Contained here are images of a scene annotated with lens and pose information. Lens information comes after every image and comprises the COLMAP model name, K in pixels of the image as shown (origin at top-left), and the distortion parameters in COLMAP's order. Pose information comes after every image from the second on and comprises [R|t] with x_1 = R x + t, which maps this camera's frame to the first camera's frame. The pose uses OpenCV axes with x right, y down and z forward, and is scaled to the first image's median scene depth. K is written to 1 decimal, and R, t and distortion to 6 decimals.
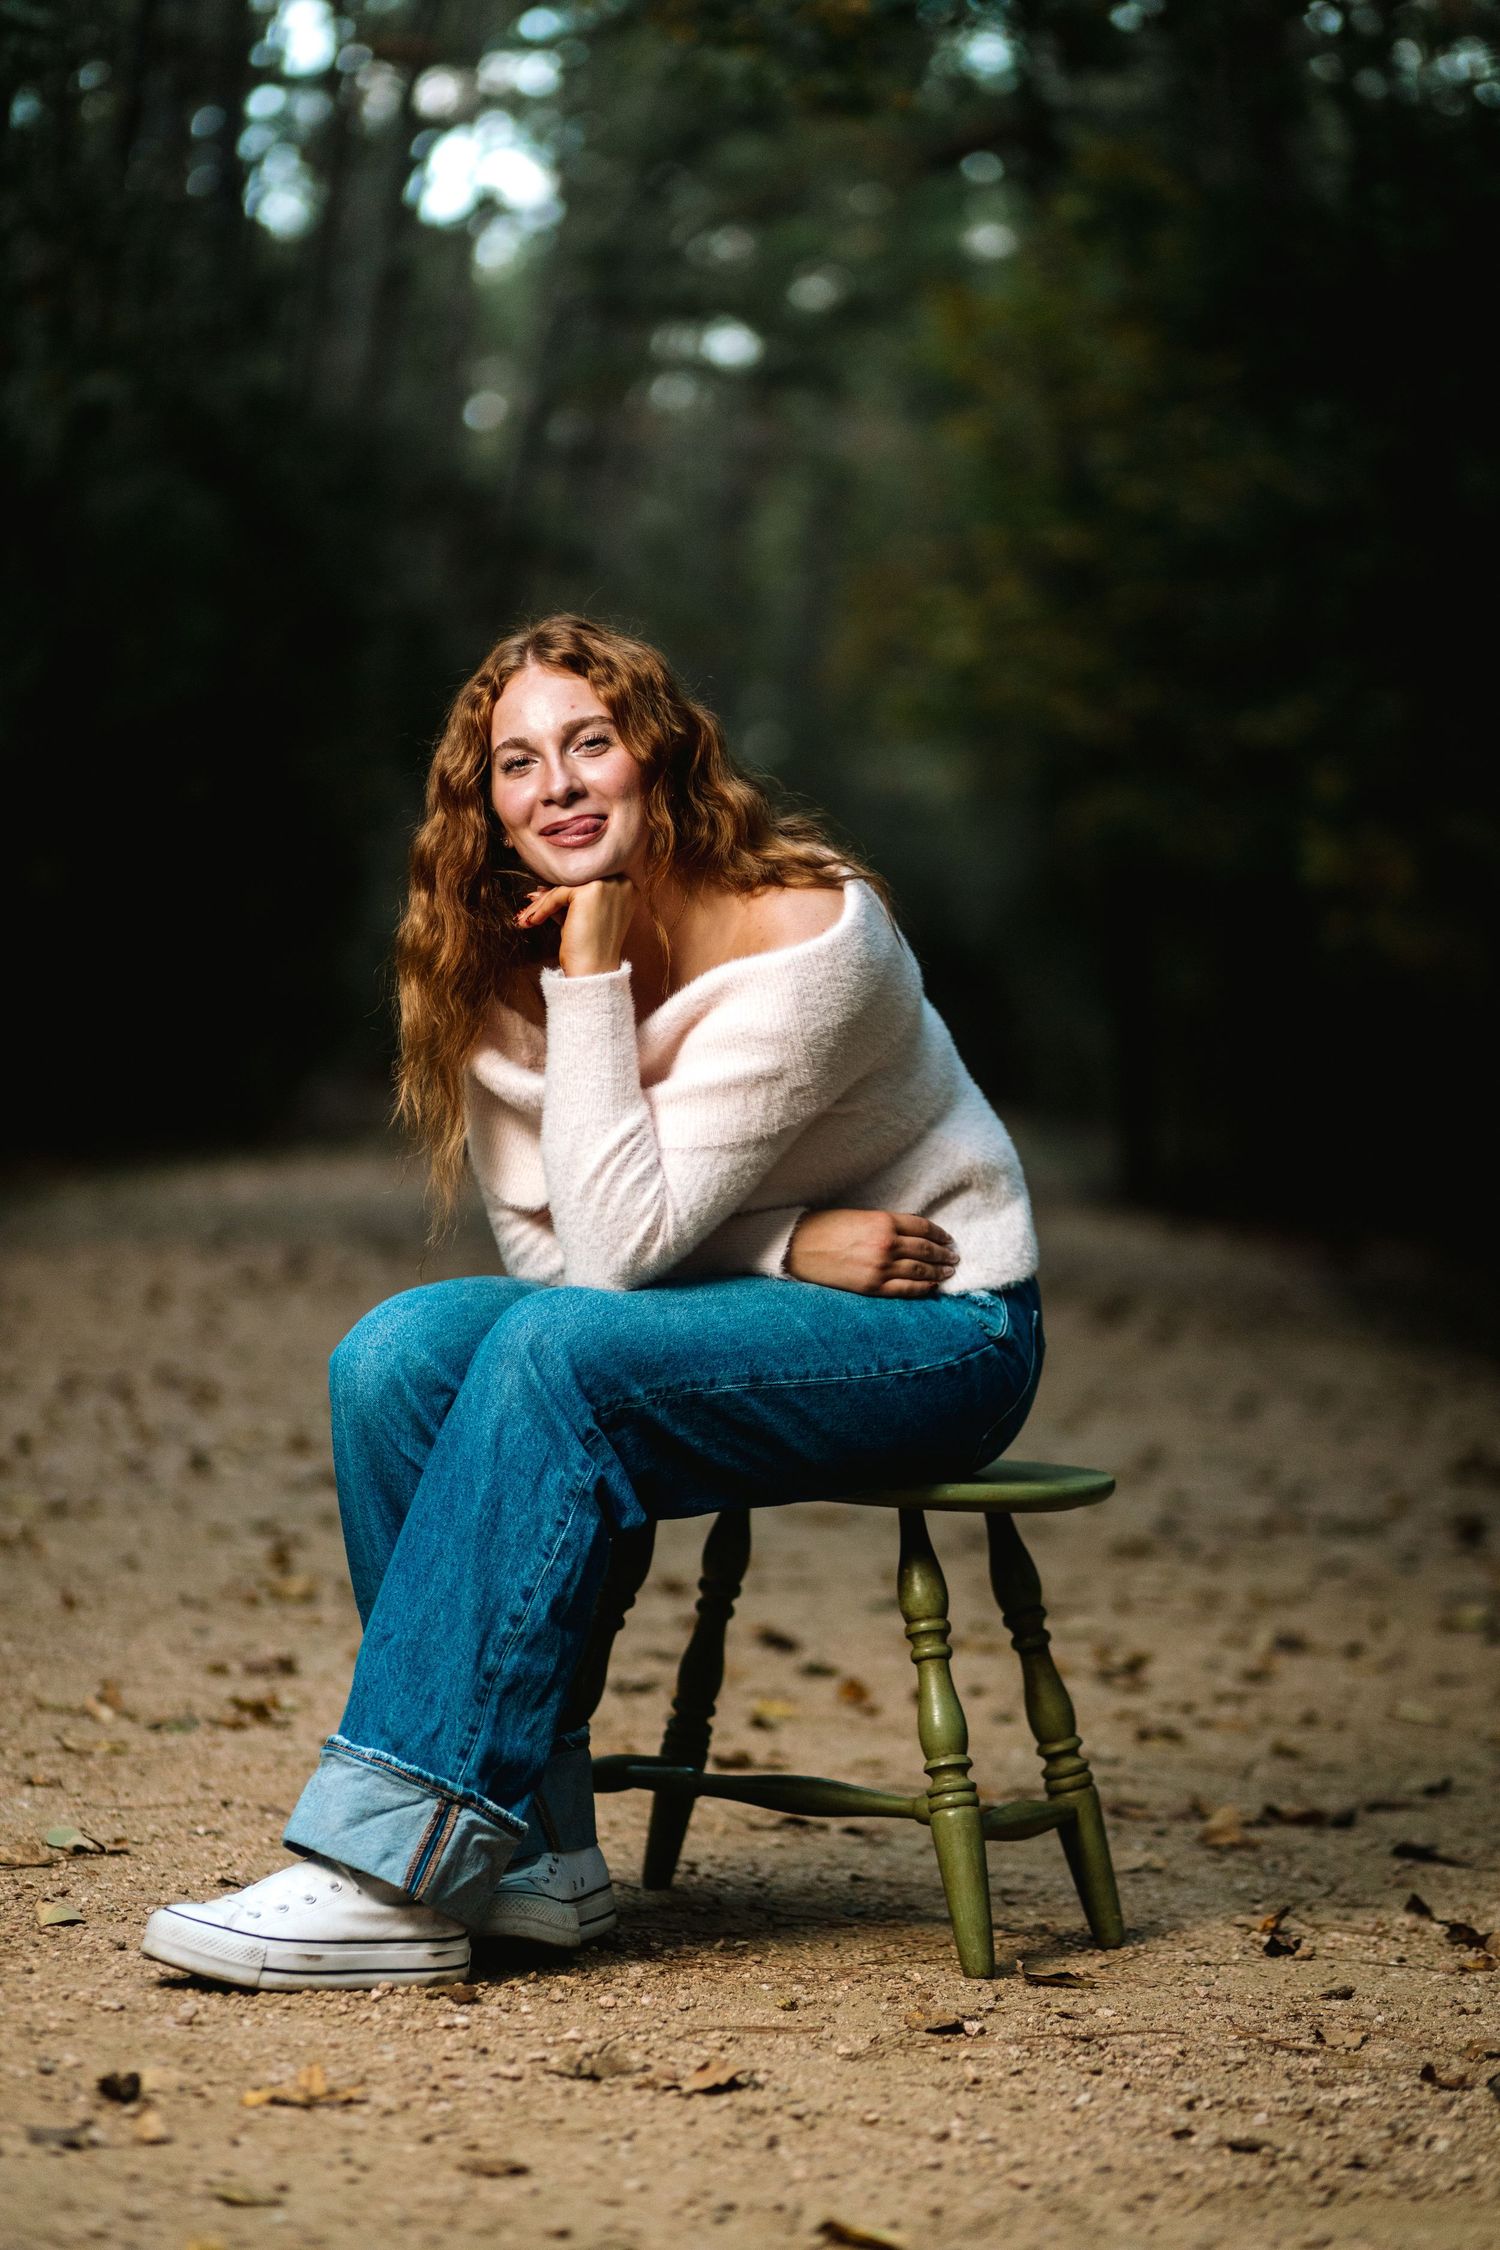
lens RADIAL K [[5324.0, 0, 750.0], [0, 5324.0, 1125.0], [0, 0, 1]] dist [0.044941, -0.219761]
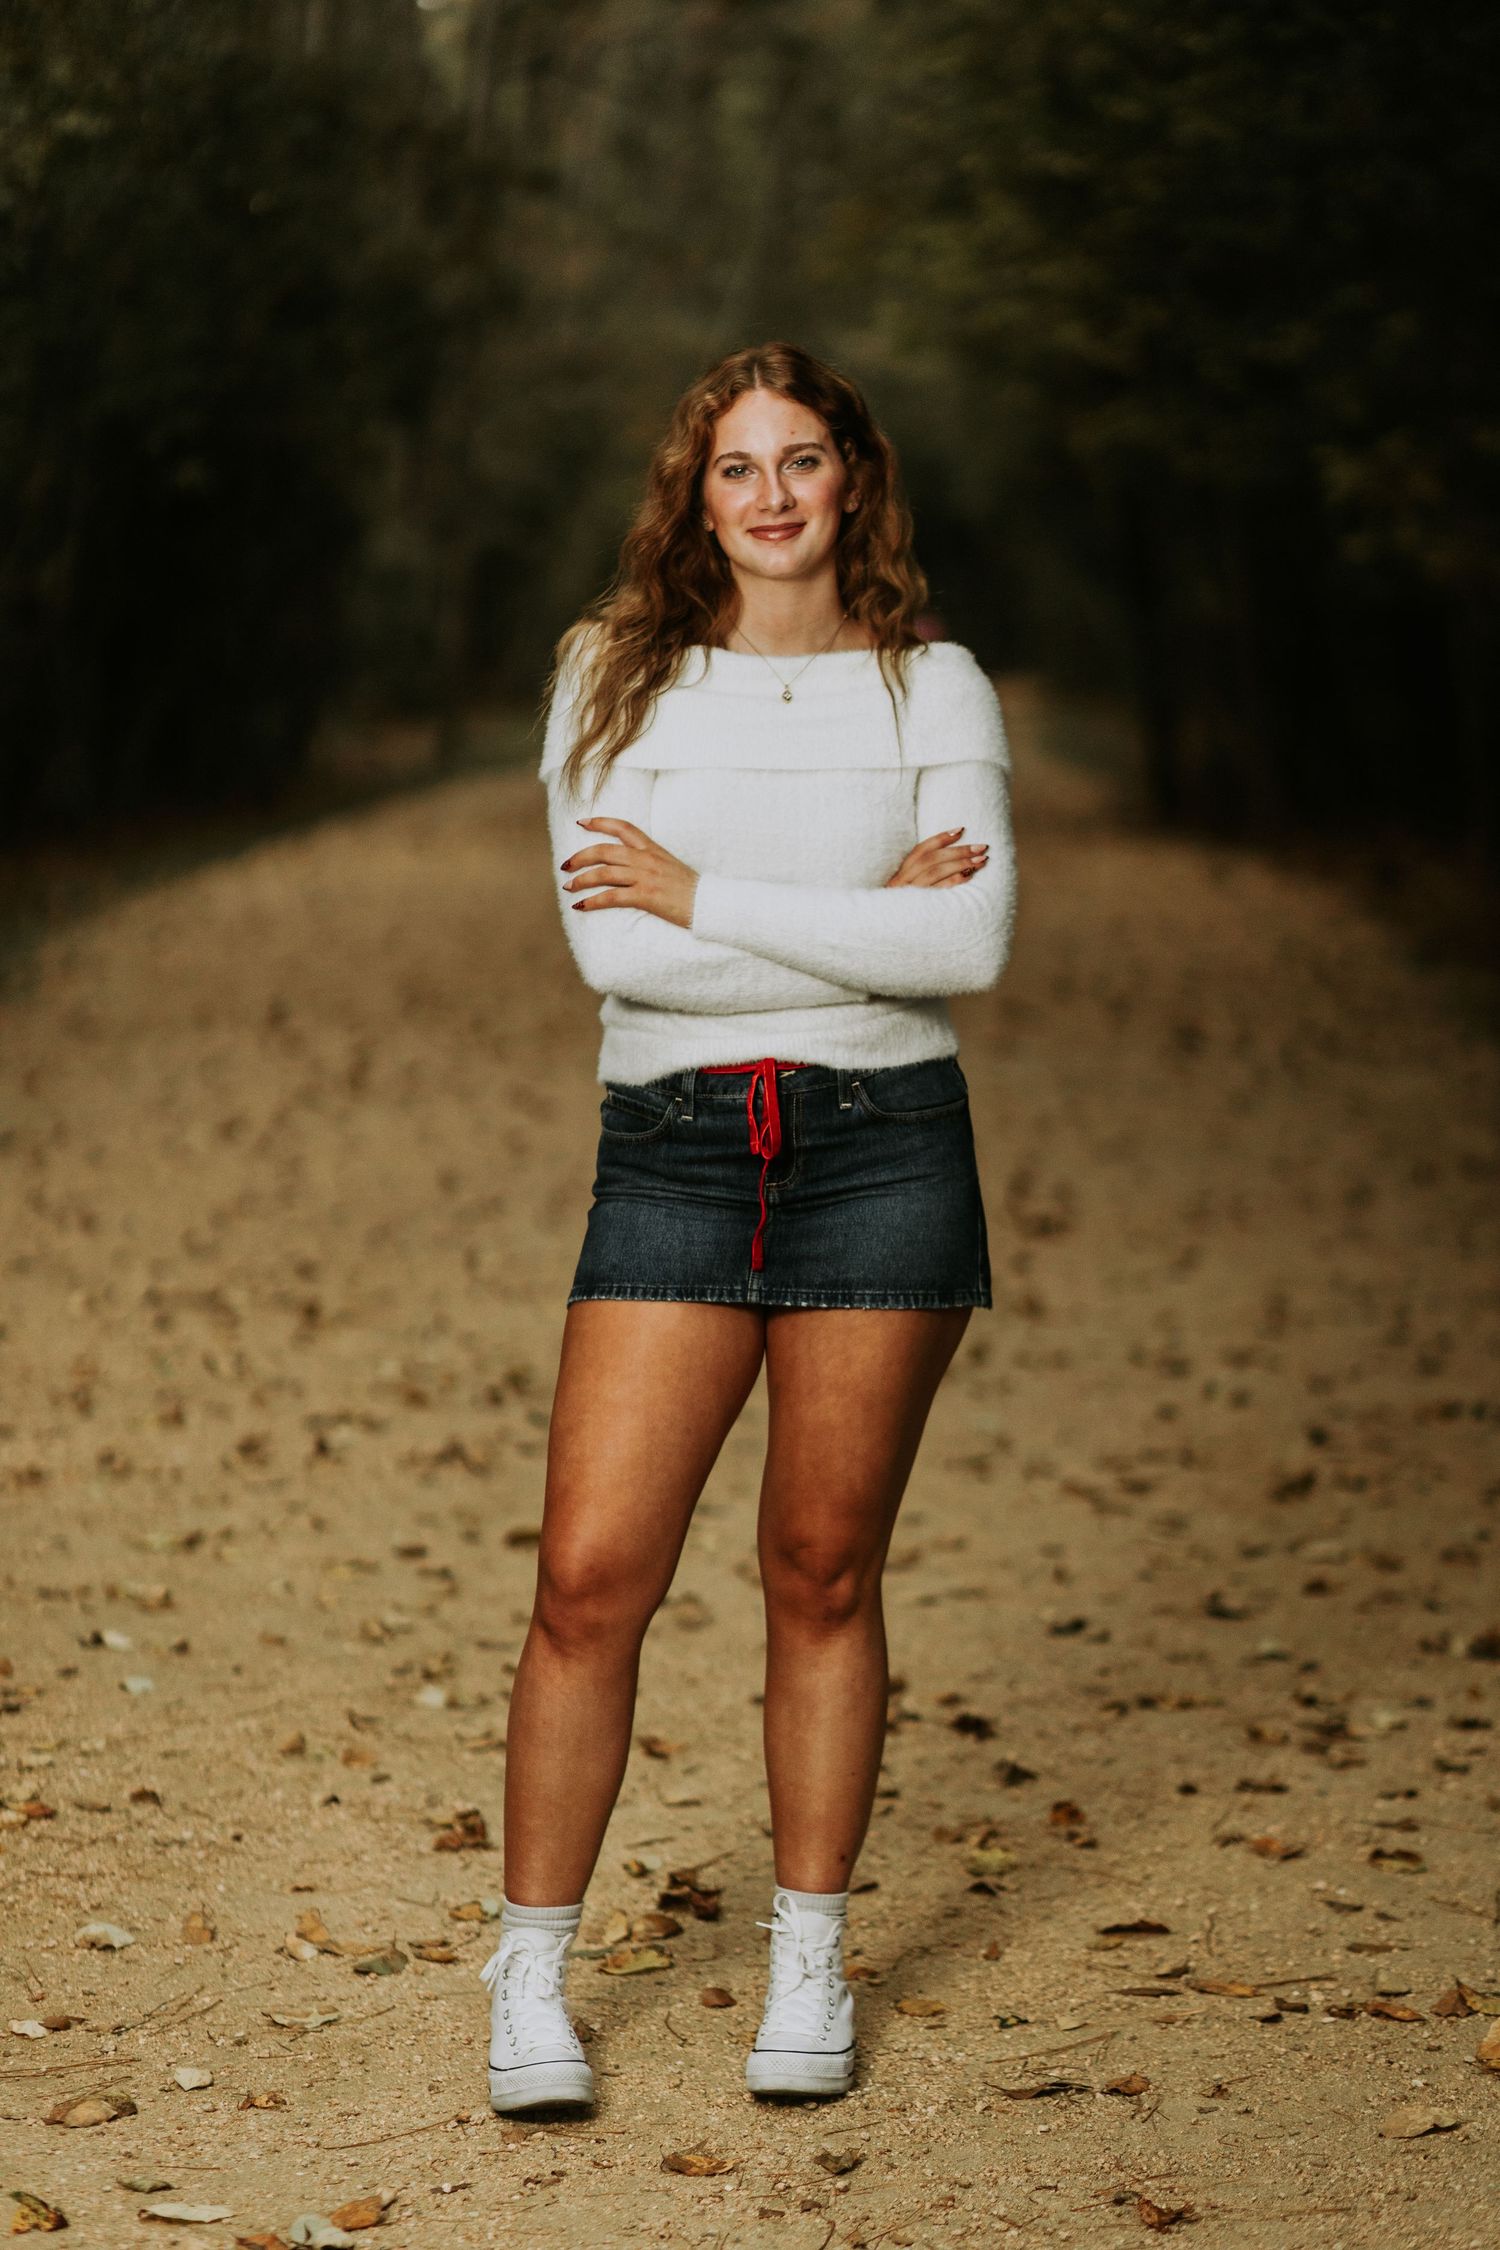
lens RADIAL K [[5297.8, 0, 720.6], [0, 5297.8, 1127.5], [0, 0, 1]] dist [0.054136, -0.305060]
pose [[0.997398, -0.071496, -0.009247, -0.036659], [0.072038, 0.993361, 0.089695, -0.155536], [0.002773, -0.090127, 0.995926, 0.086600]]
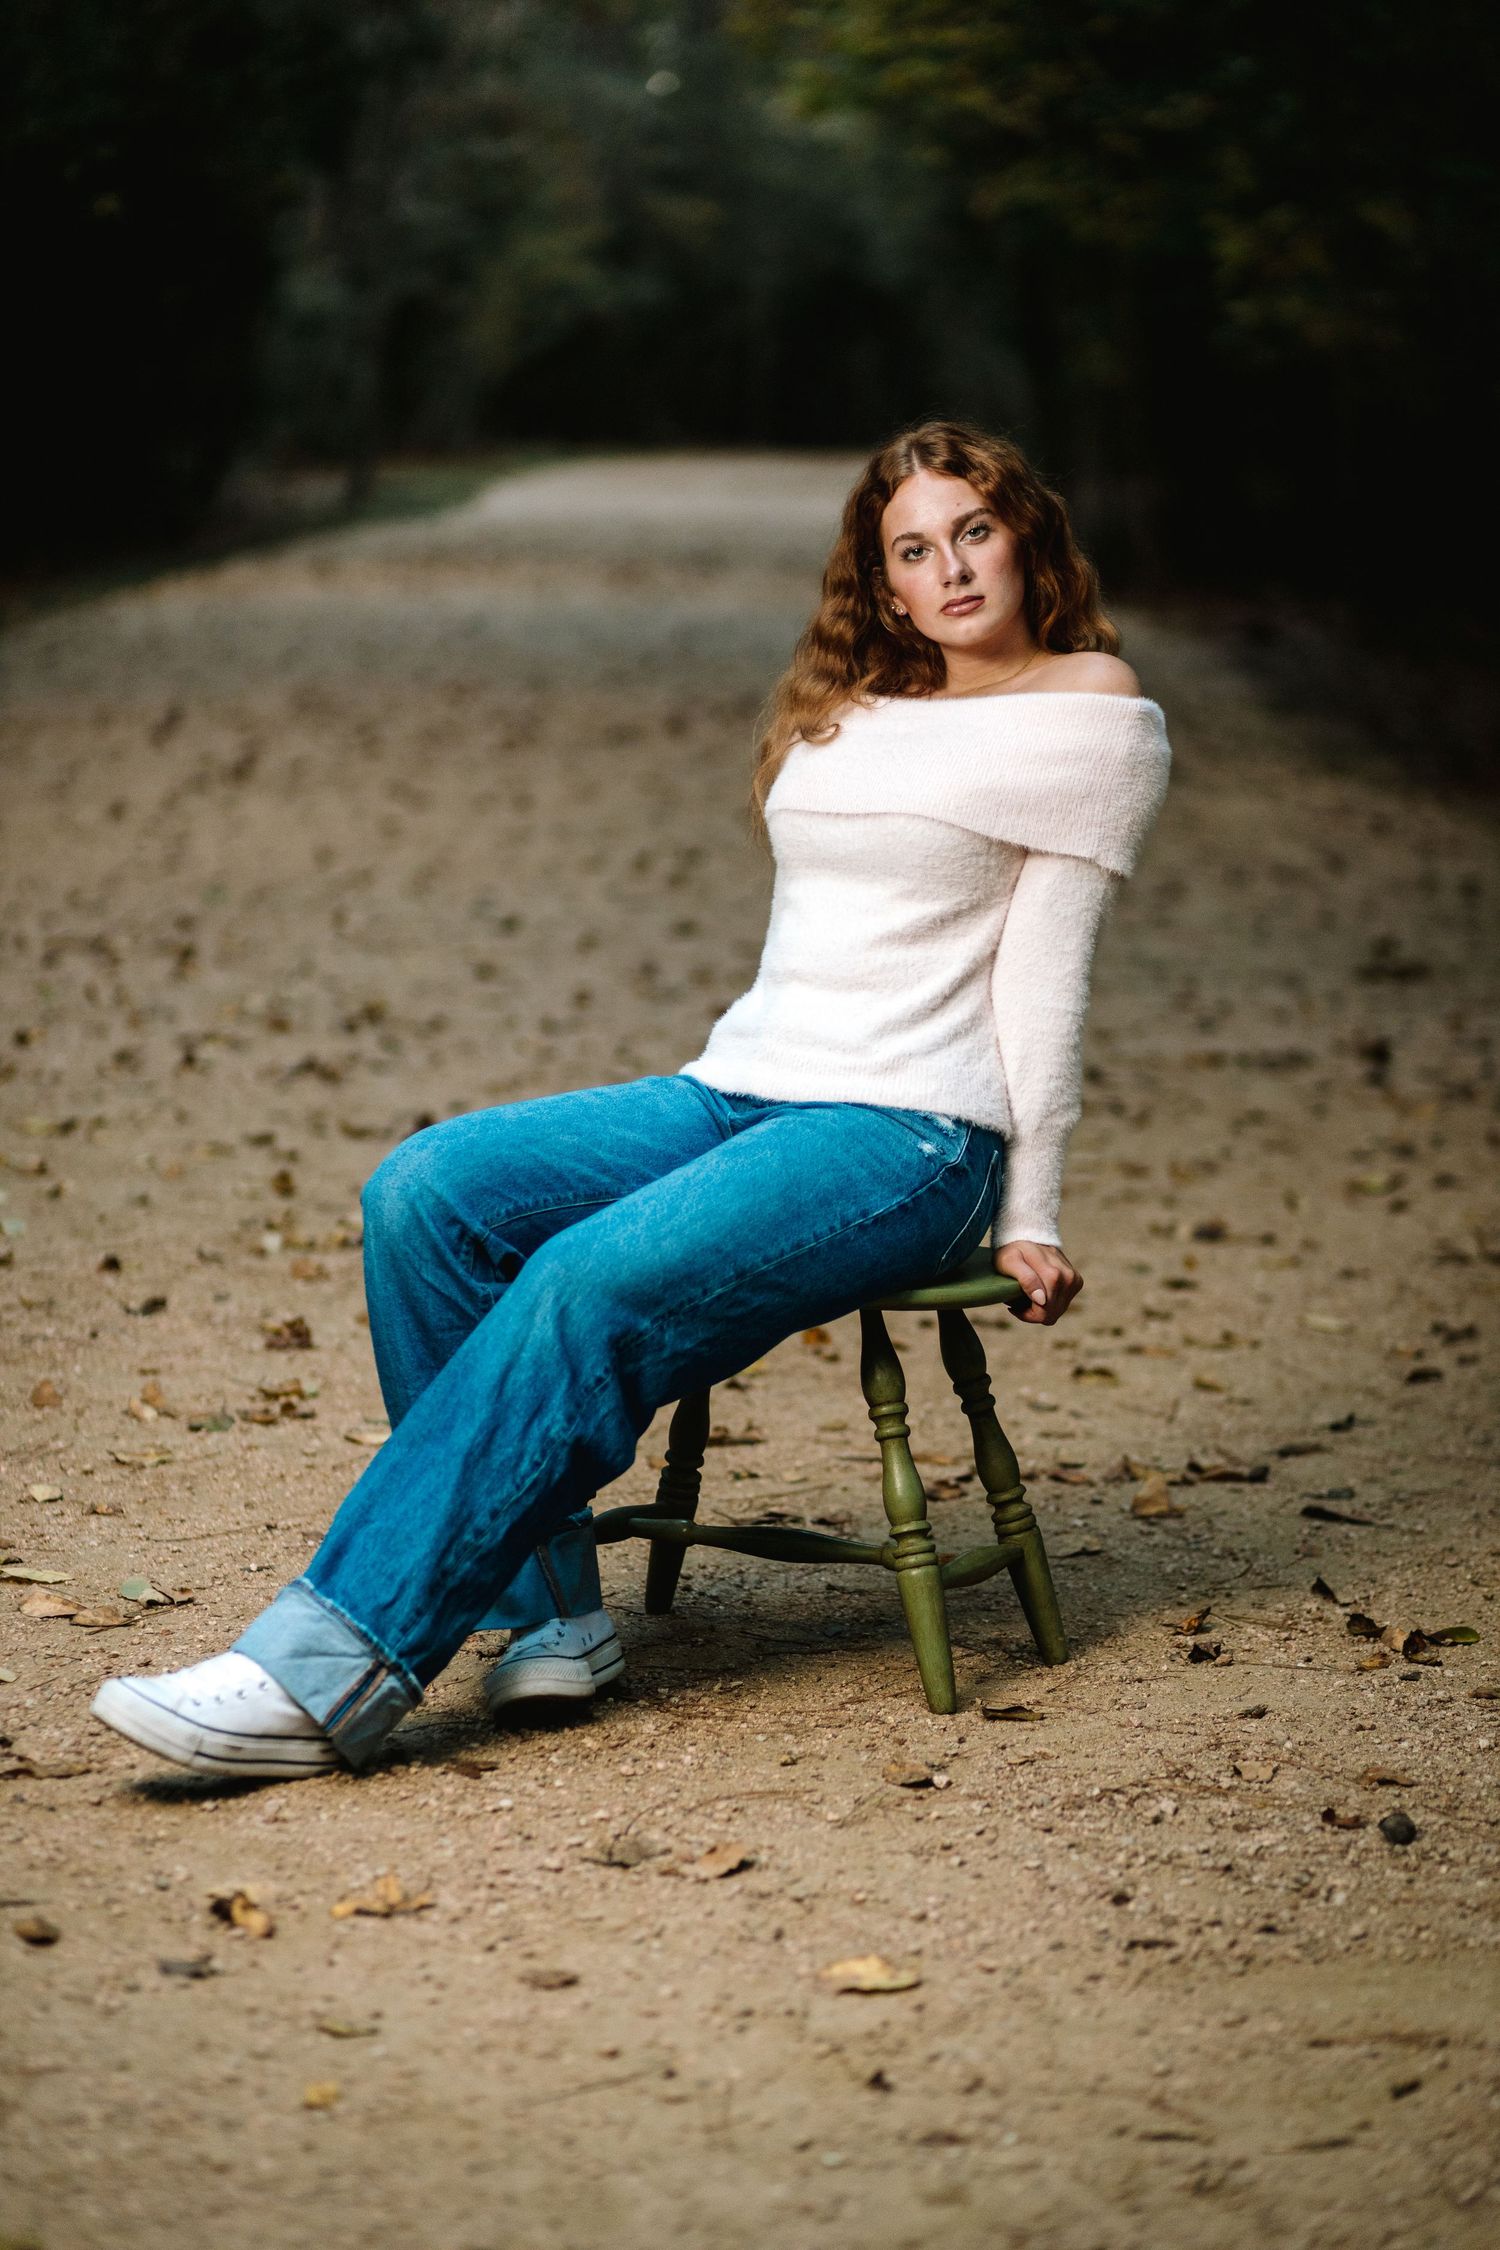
lens RADIAL K [[5324.0, 0, 750.0], [0, 5324.0, 1125.0], [0, 0, 1]] dist [0.044941, -0.219761]
pose [[0.999063, -0.041910, 0.010768, -0.006270], [0.040136, 0.990527, 0.131323, -0.120895], [-0.016169, -0.130768, 0.991281, -0.132051]]
